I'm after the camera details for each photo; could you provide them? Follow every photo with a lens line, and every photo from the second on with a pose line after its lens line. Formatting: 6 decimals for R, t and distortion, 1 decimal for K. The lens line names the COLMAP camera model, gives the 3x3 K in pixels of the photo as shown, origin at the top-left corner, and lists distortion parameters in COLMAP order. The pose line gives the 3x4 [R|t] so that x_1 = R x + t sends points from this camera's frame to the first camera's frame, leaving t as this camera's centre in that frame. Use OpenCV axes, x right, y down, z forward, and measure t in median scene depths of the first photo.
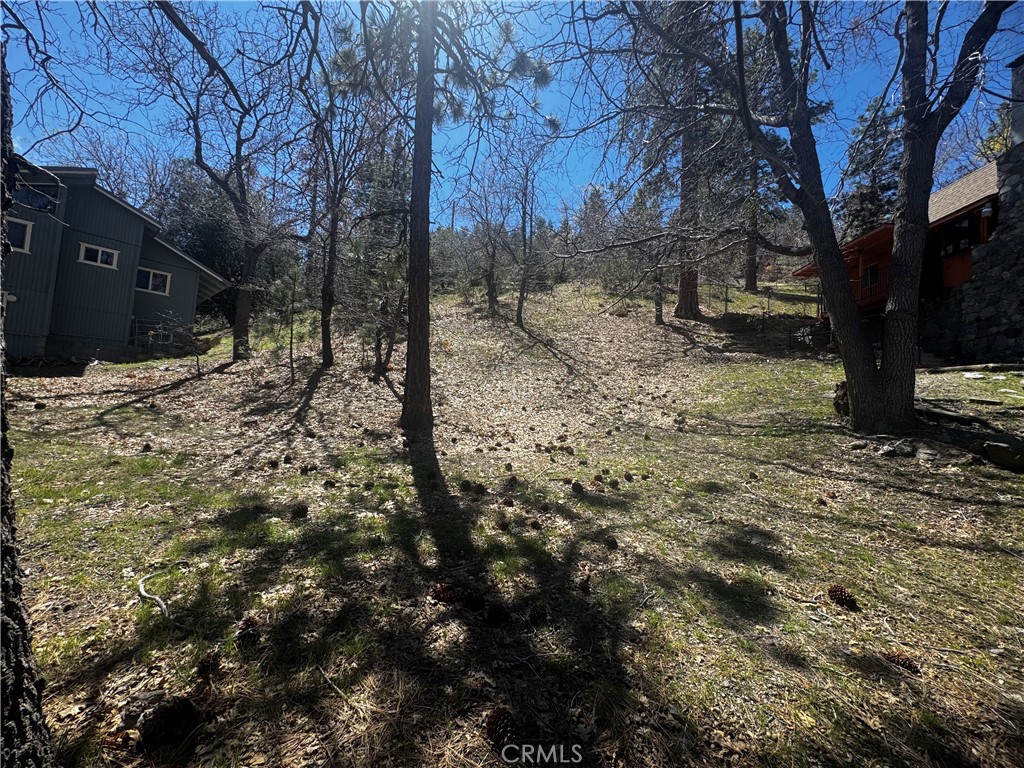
lens RADIAL K [[409.3, 0, 513.2], [0, 409.3, 384.6], [0, 0, 1]] dist [-0.005275, 0.000976]
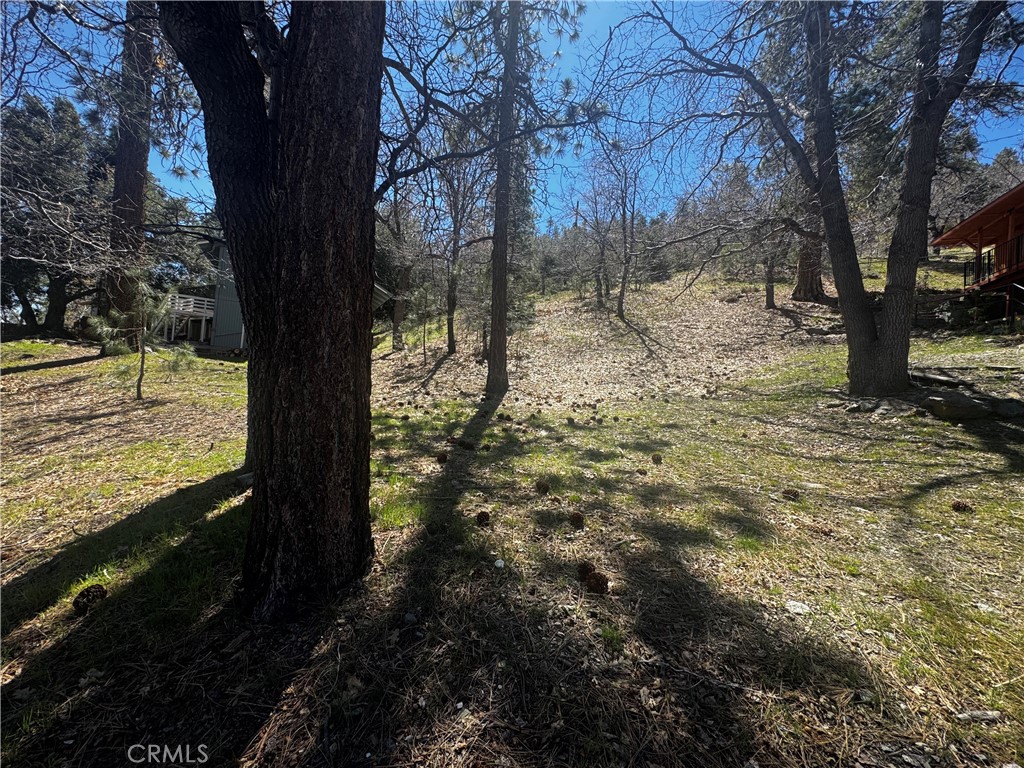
lens RADIAL K [[409.3, 0, 514.1], [0, 409.3, 383.8], [0, 0, 1]] dist [-0.005275, 0.000976]
pose [[0.945150, 0.006359, -0.326574, 0.199646], [-0.003128, 0.999941, 0.010419, 0.044217], [0.326621, -0.008826, 0.945114, -0.219715]]
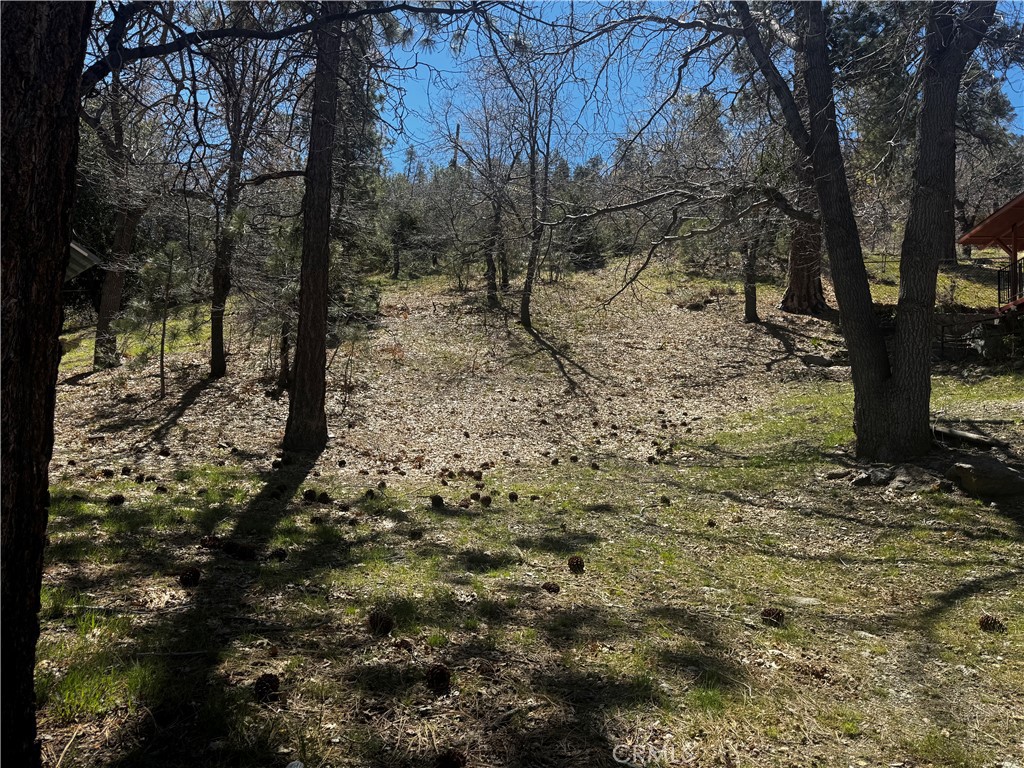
lens RADIAL K [[718.7, 0, 515.2], [0, 718.7, 380.9], [0, 0, 1]] dist [0.061442, -0.067878]
pose [[0.995533, 0.010800, -0.093795, 0.205126], [-0.017120, 0.997617, -0.066843, 0.042003], [0.092850, 0.068150, 0.993345, -0.231463]]
